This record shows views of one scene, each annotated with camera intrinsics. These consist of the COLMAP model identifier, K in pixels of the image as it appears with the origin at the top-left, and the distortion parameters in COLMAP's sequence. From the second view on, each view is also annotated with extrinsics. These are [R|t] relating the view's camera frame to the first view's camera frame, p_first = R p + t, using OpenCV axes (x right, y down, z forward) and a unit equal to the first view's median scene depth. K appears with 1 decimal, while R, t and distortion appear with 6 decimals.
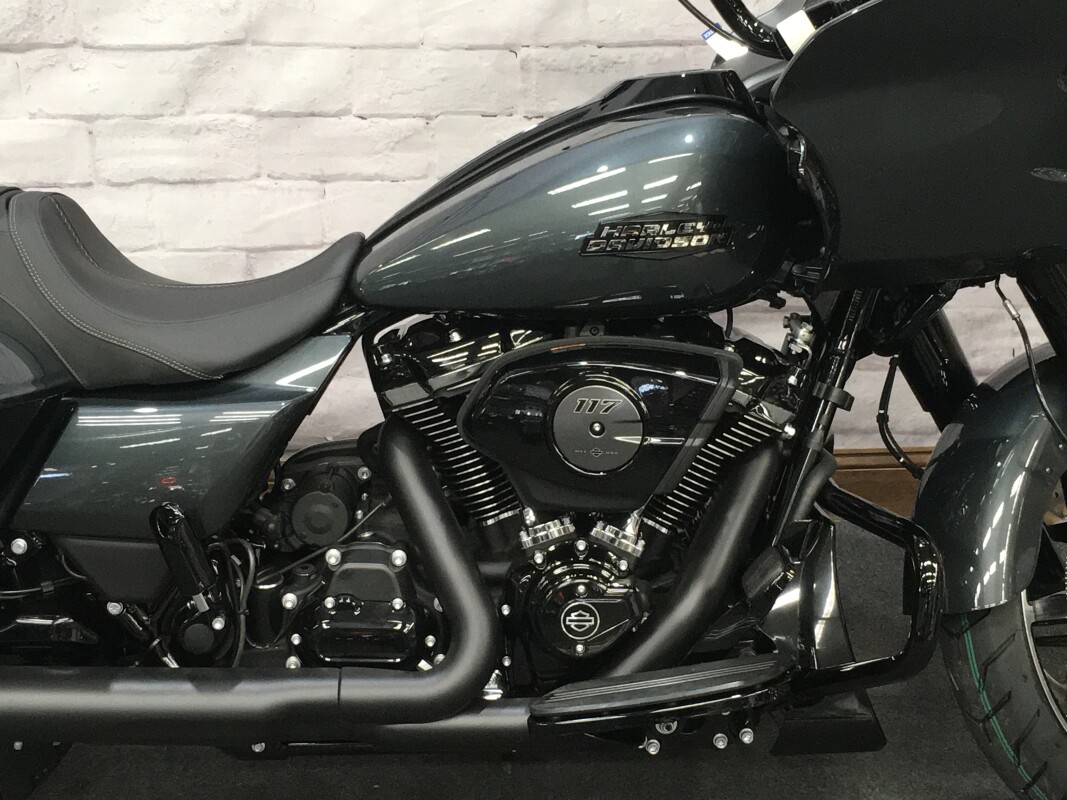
lens RADIAL K [[1926.4, 0, 533.5], [0, 1926.4, 400.0], [0, 0, 1]] dist [0.032765, 0.193152]
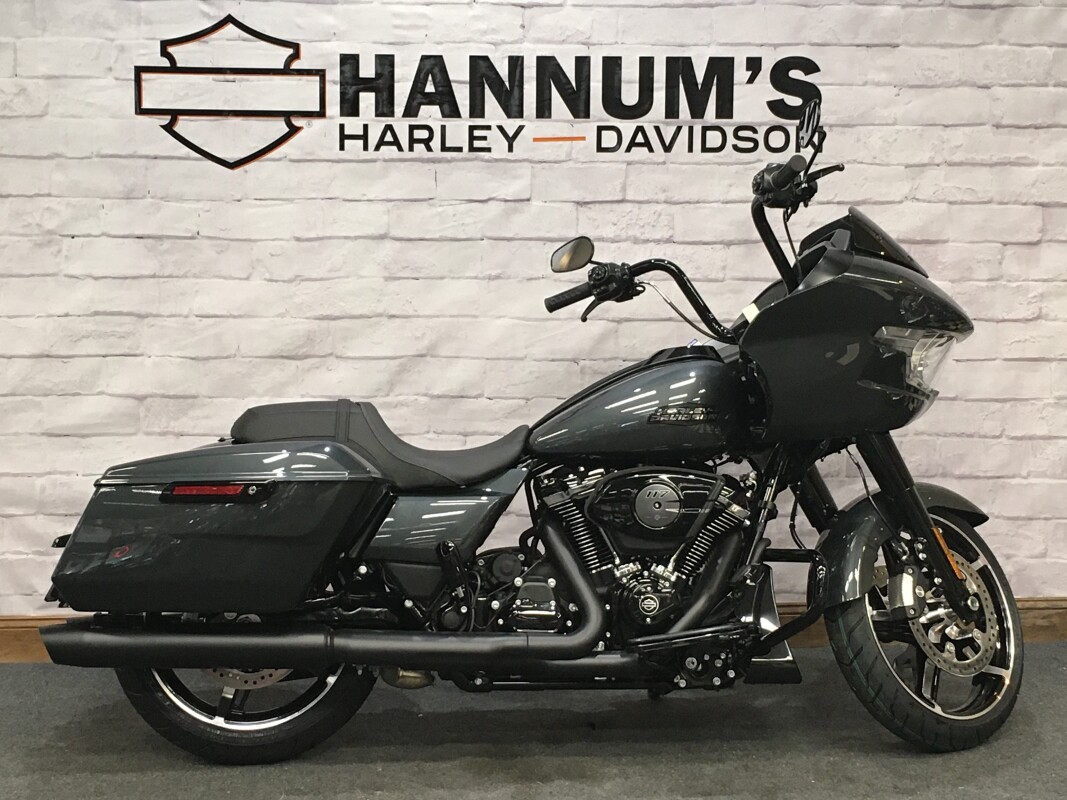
lens RADIAL K [[1926.4, 0, 533.5], [0, 1926.4, 400.0], [0, 0, 1]] dist [0.032765, 0.193152]
pose [[0.997370, 0.014024, 0.071103, -0.176632], [0.004352, 0.967738, -0.251920, 0.303359], [-0.072342, 0.251567, 0.965133, -0.715899]]
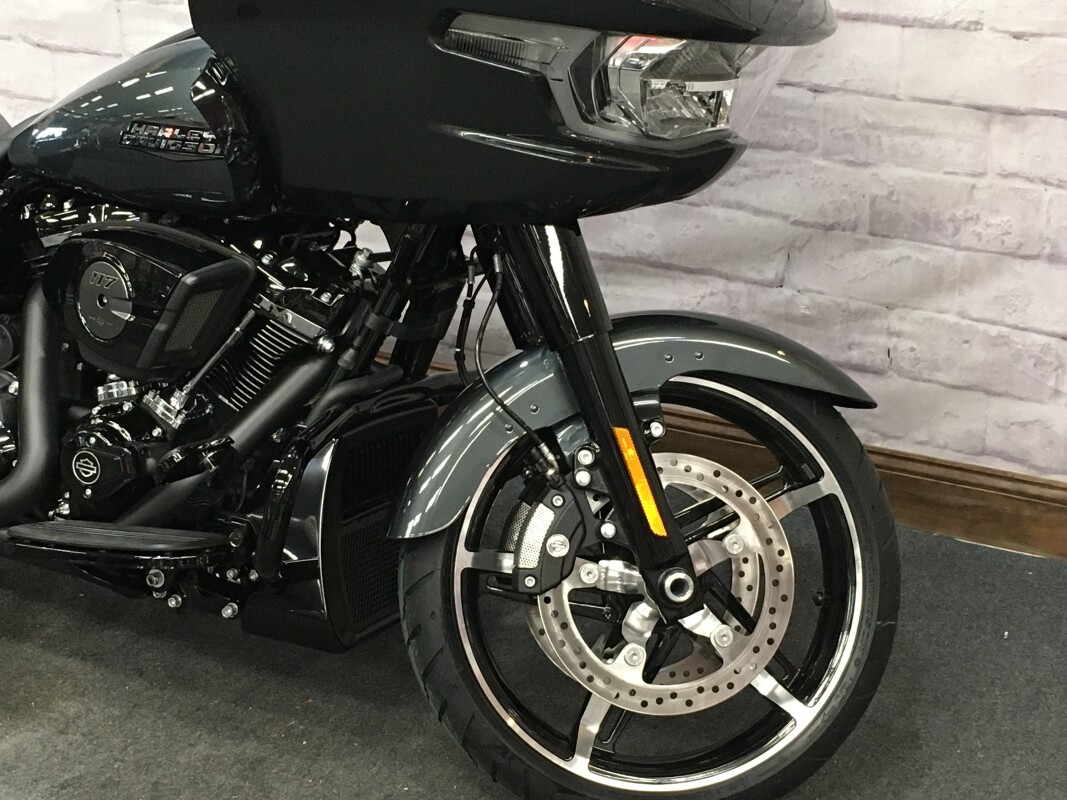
lens RADIAL K [[1926.4, 0, 533.5], [0, 1926.4, 400.0], [0, 0, 1]] dist [0.032765, 0.193152]
pose [[0.883029, 0.199442, -0.424833, 0.538786], [-0.186053, 0.979805, 0.073261, -0.041615], [0.430865, 0.014350, 0.902302, 0.065415]]
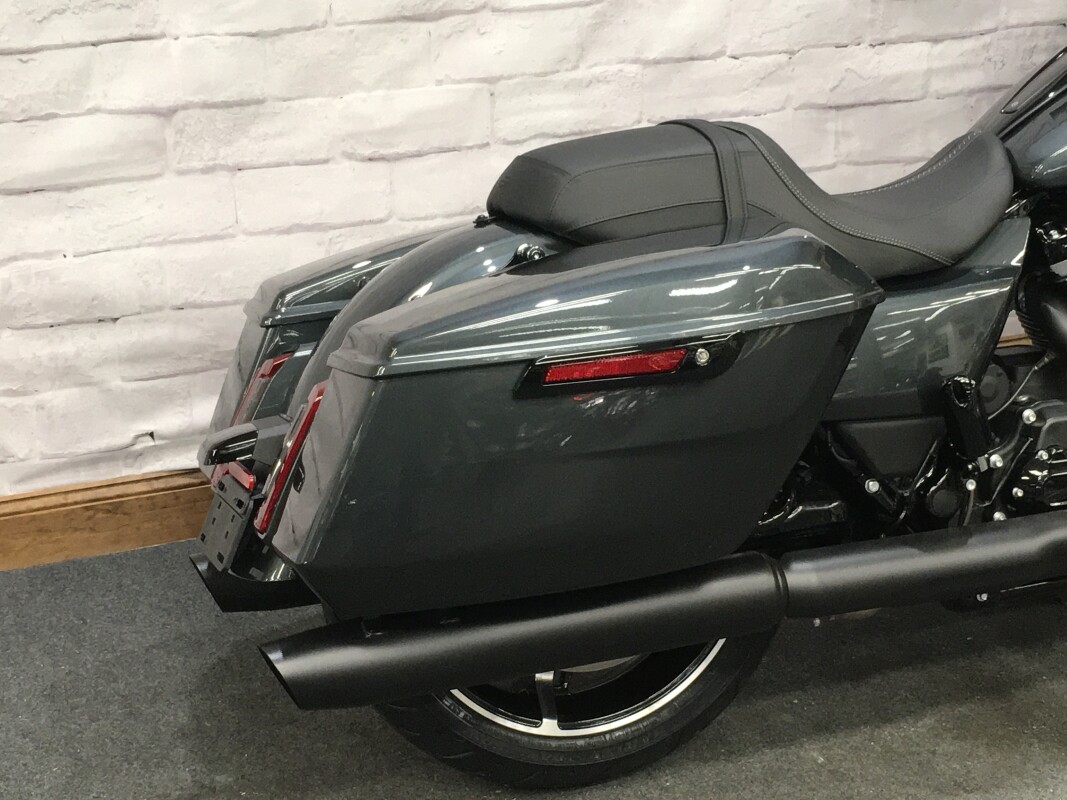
lens RADIAL K [[1926.4, 0, 533.5], [0, 1926.4, 400.0], [0, 0, 1]] dist [0.032765, 0.193152]
pose [[0.948748, -0.129590, 0.288241, -0.537524], [0.131984, 0.991189, 0.011201, 0.016430], [-0.287152, 0.027416, 0.957492, 0.005099]]
